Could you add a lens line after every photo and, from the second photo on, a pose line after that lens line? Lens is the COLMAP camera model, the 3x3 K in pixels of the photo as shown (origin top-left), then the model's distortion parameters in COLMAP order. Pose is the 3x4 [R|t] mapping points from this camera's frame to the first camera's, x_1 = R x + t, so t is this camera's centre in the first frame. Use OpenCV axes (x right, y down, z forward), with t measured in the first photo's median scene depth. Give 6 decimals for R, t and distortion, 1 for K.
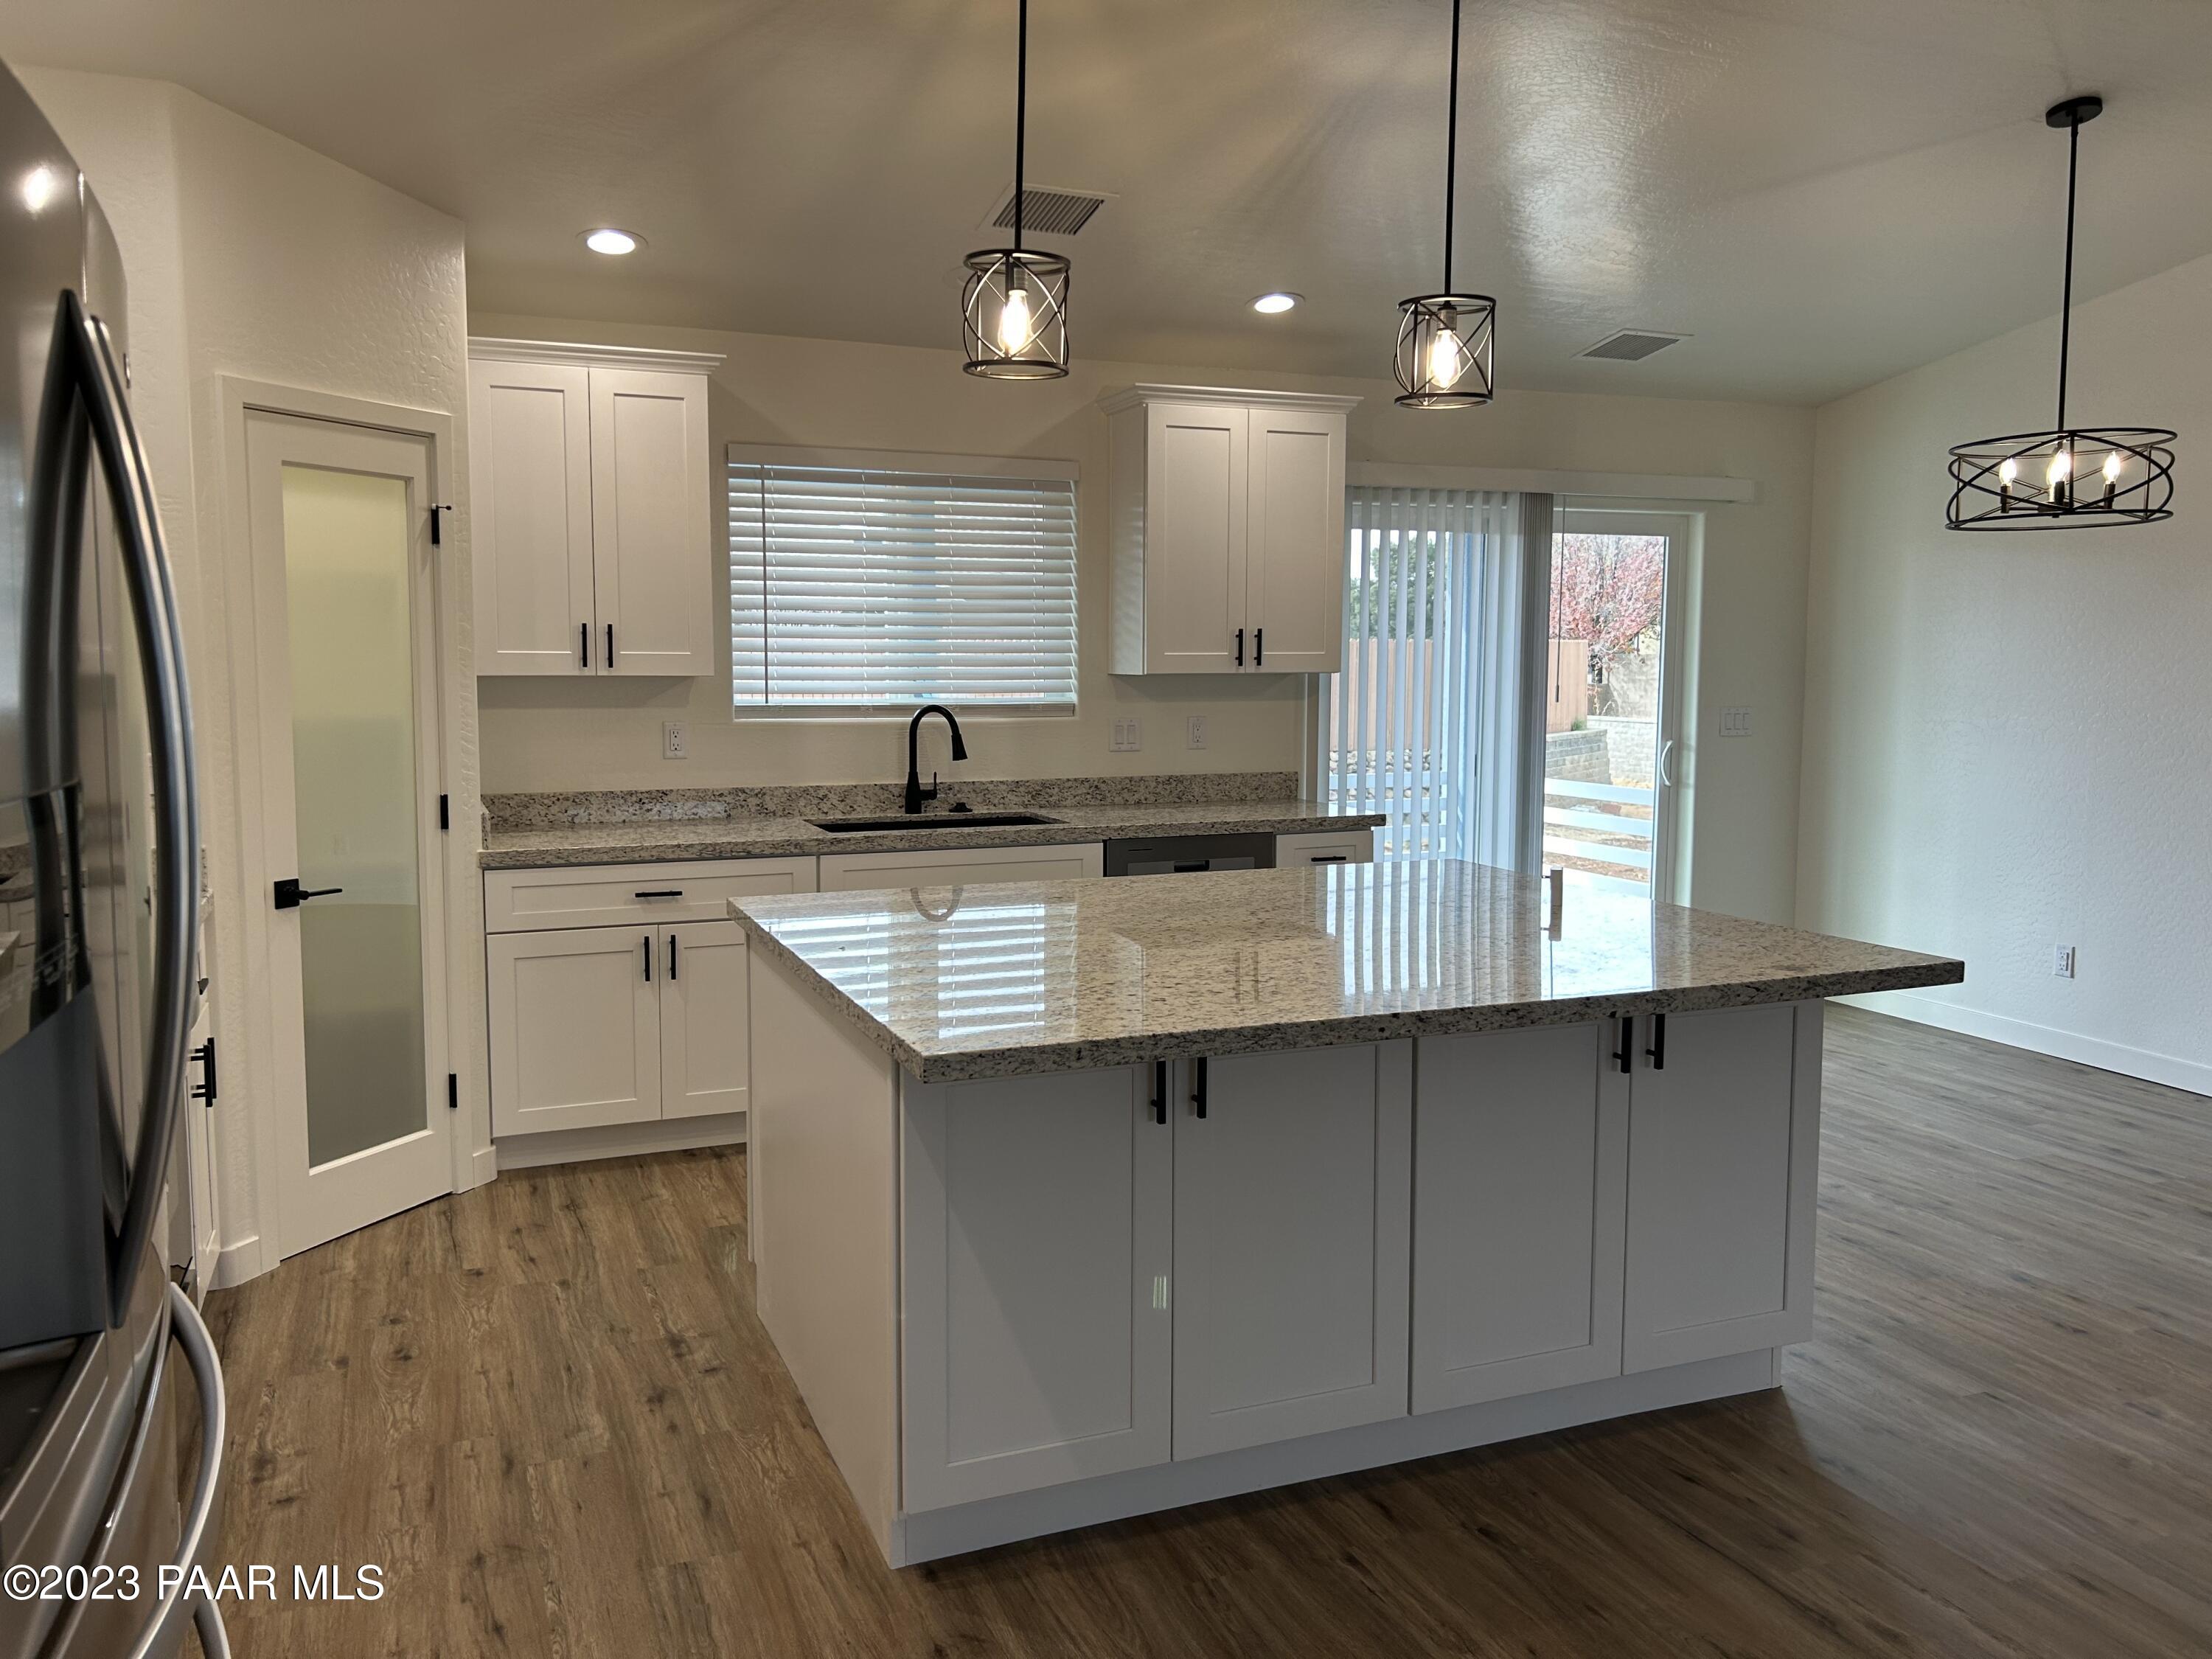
lens RADIAL K [[1665.9, 0, 1101.7], [0, 1665.9, 819.1], [0, 0, 1]] dist [0.065224, -0.071673]
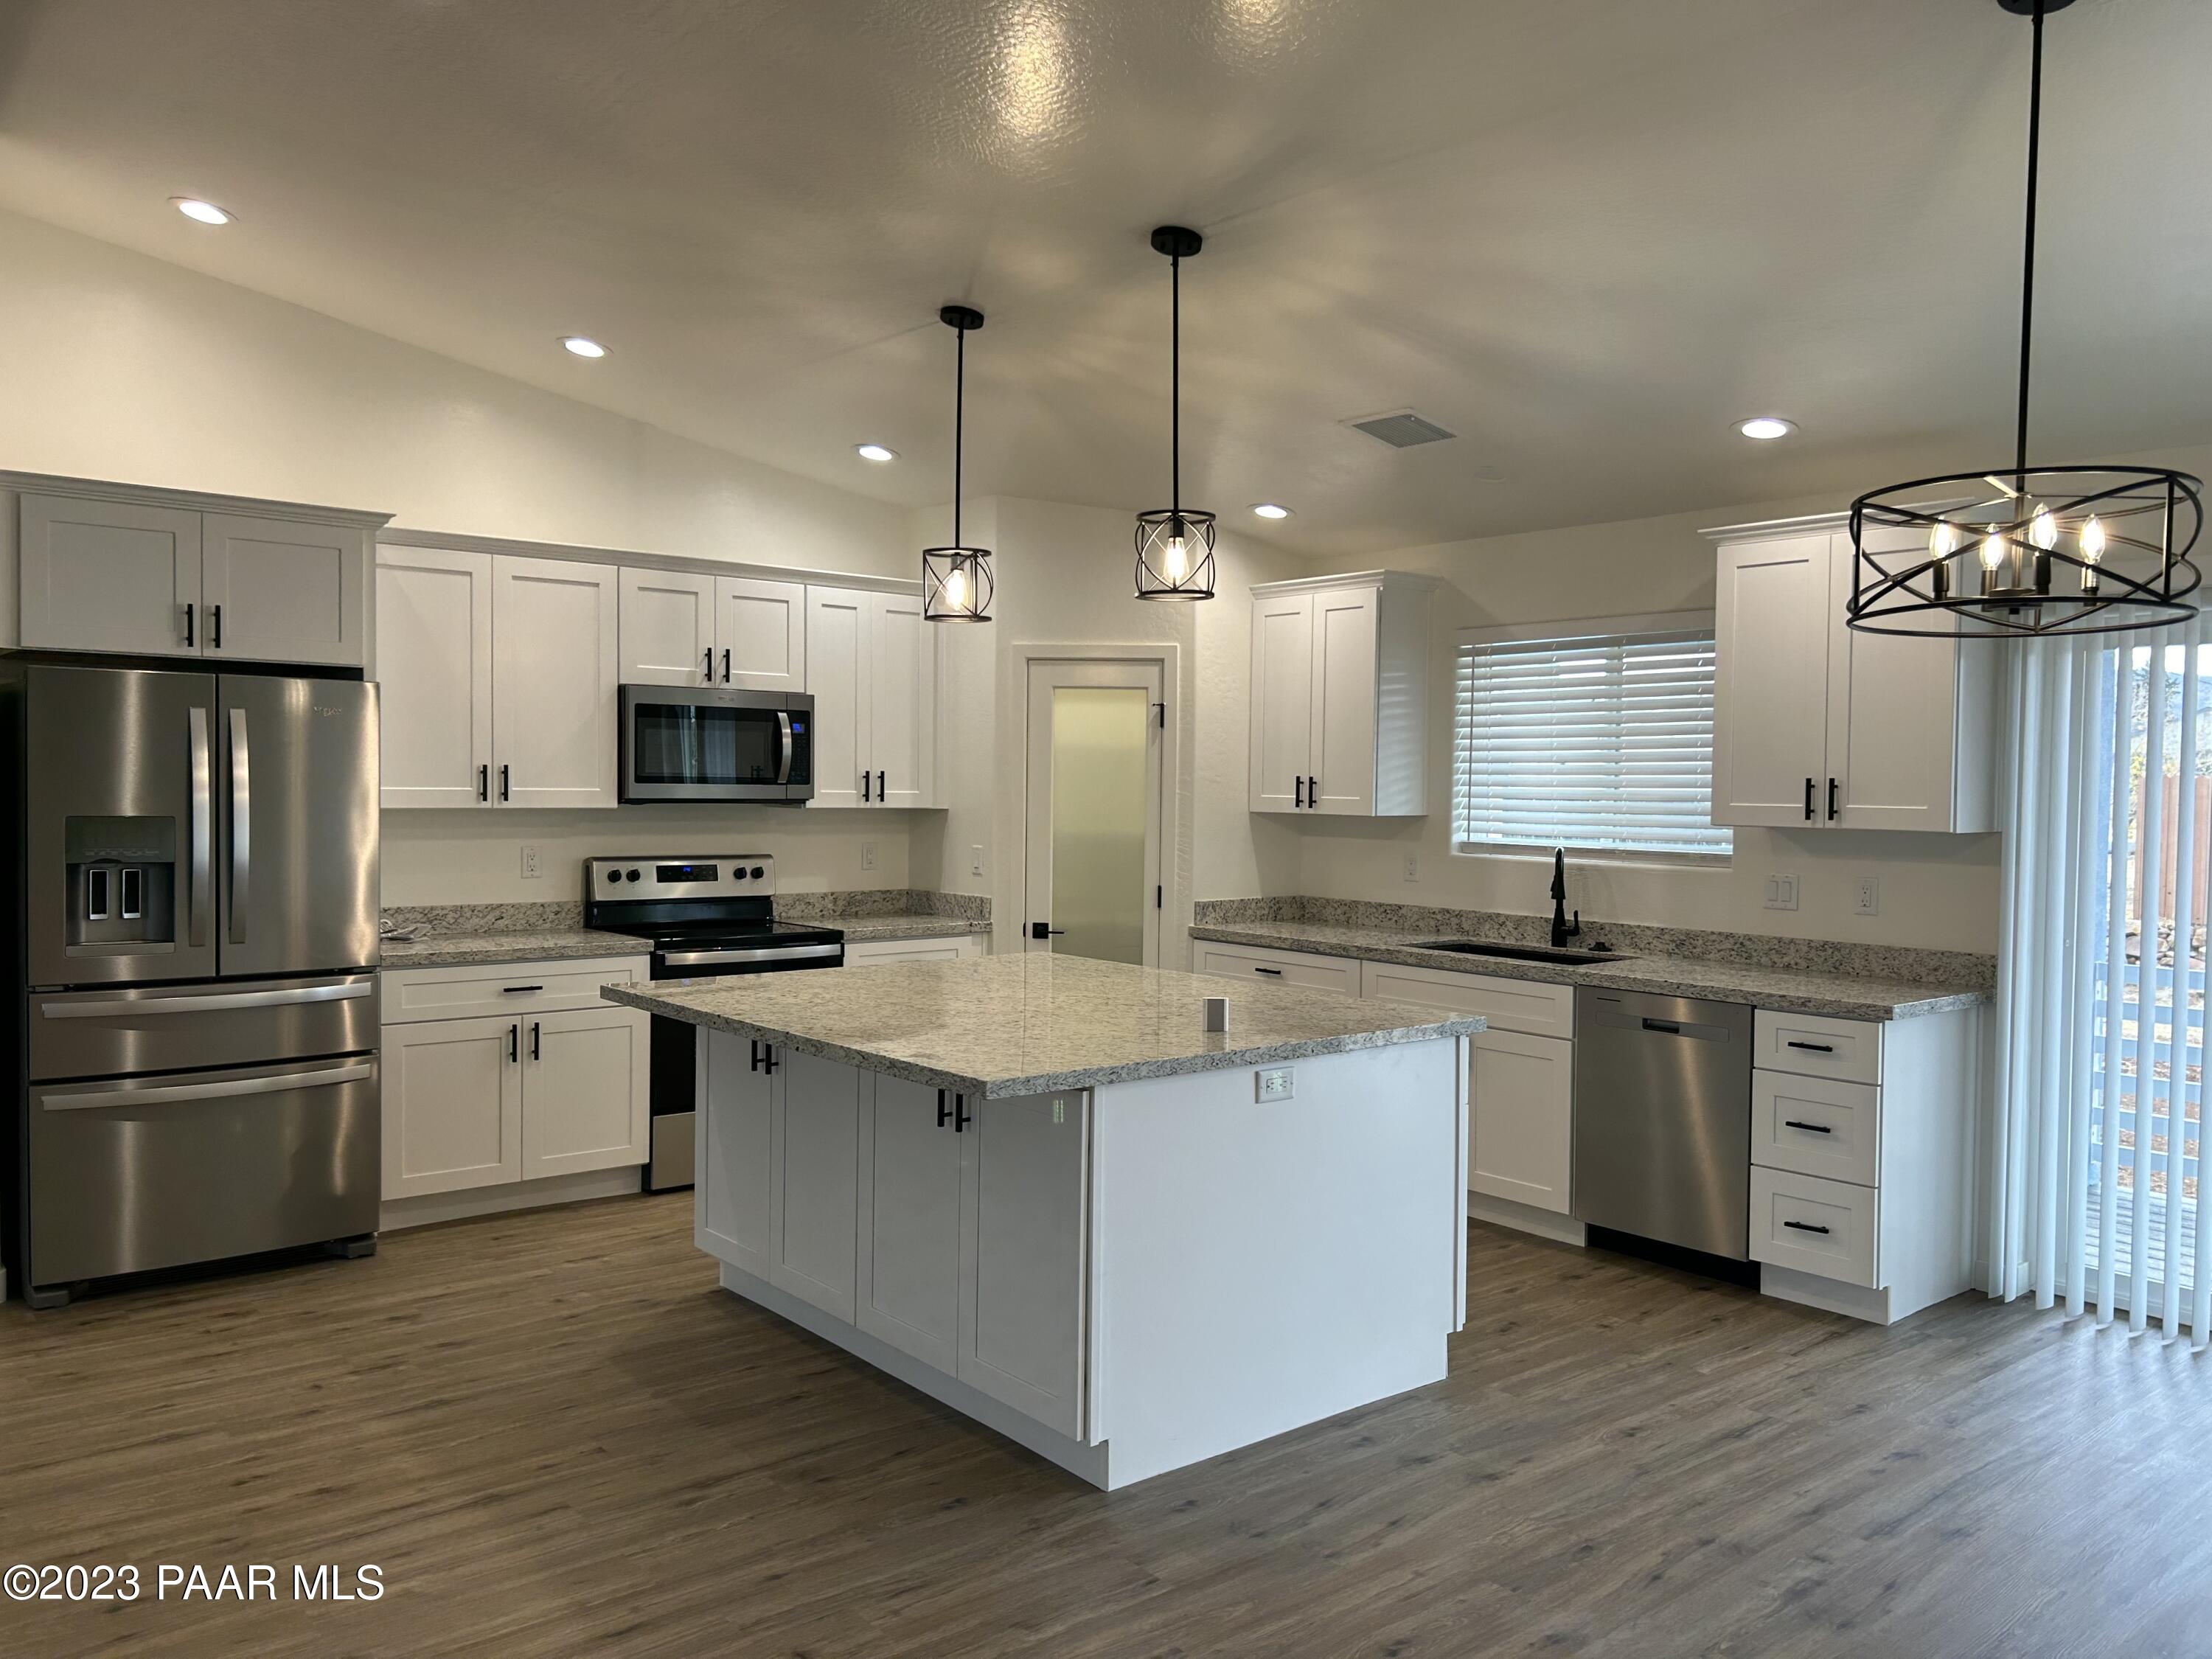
lens RADIAL K [[1665.9, 0, 1113.9], [0, 1665.9, 833.1], [0, 0, 1]] dist [0.065224, -0.071673]
pose [[0.295635, 0.031874, -0.954769, 1.036555], [-0.106267, 0.994338, 0.000290, -0.057124], [0.949372, 0.101374, 0.297348, 0.477559]]
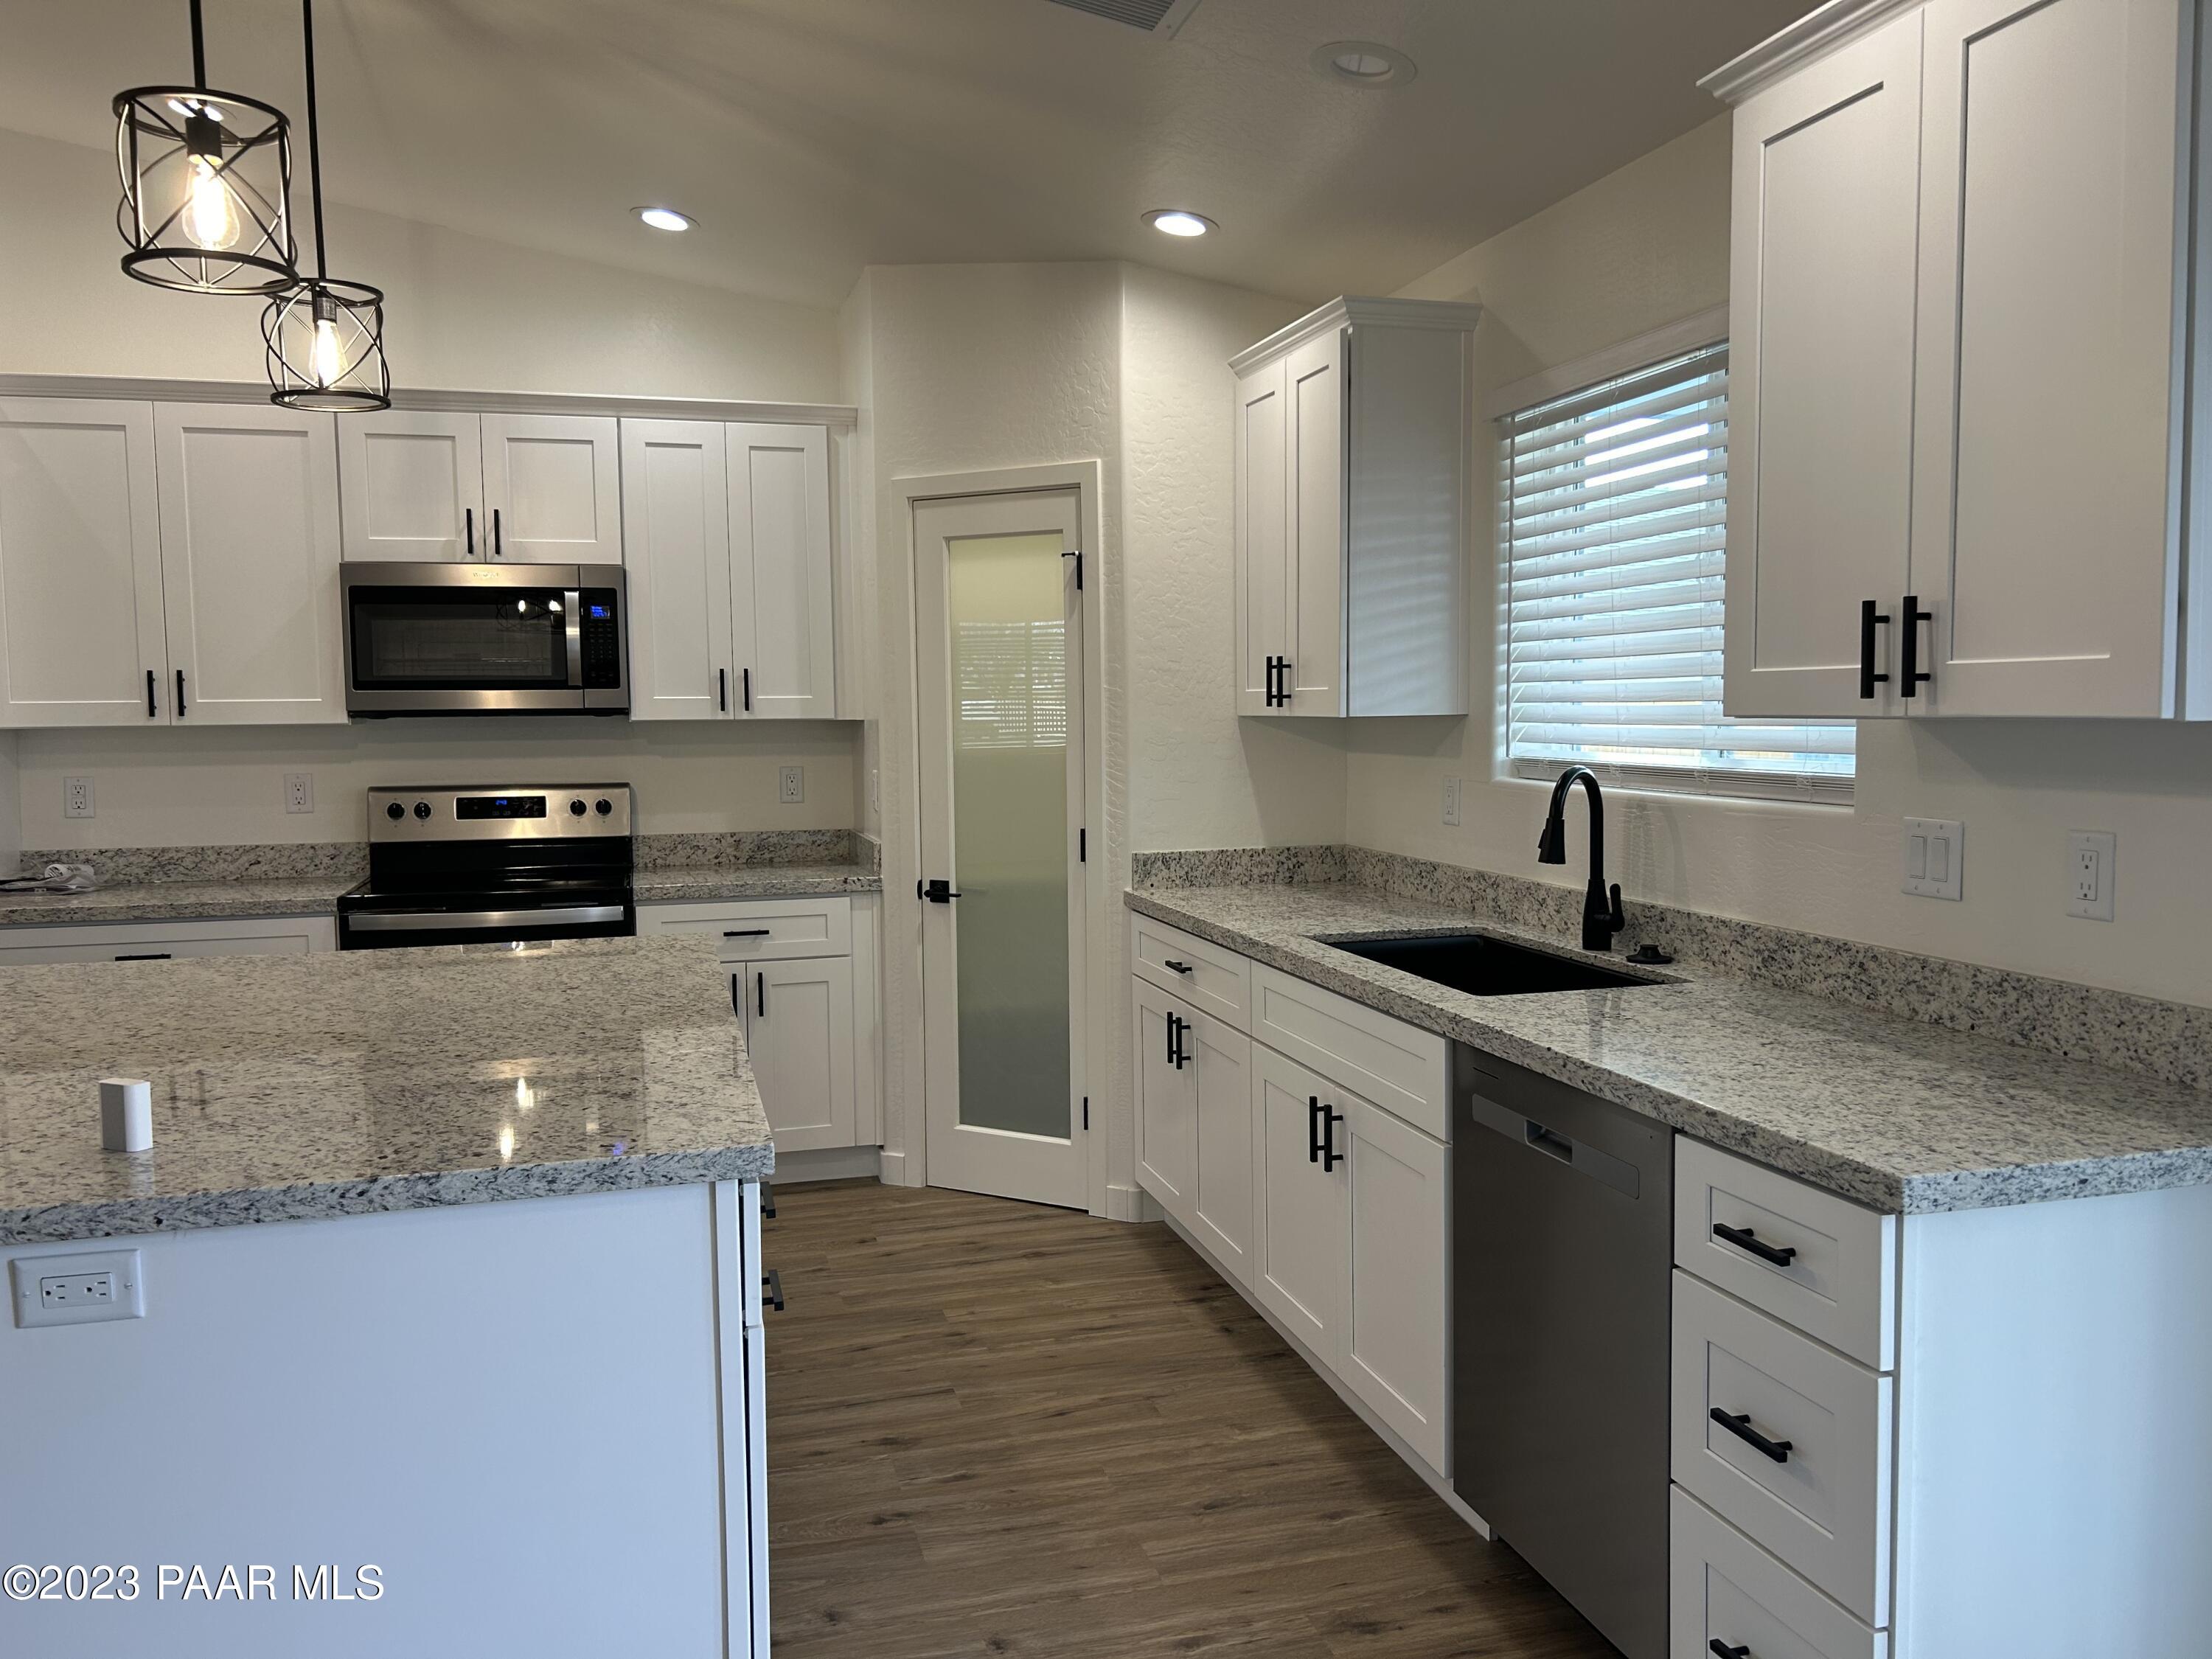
lens RADIAL K [[1665.9, 0, 1096.1], [0, 1665.9, 828.6], [0, 0, 1]] dist [0.065224, -0.071673]
pose [[-0.124118, 0.073220, -0.989562, 0.609566], [-0.087491, 0.992582, 0.084417, -0.099009], [0.988403, 0.097056, -0.116792, 1.090602]]
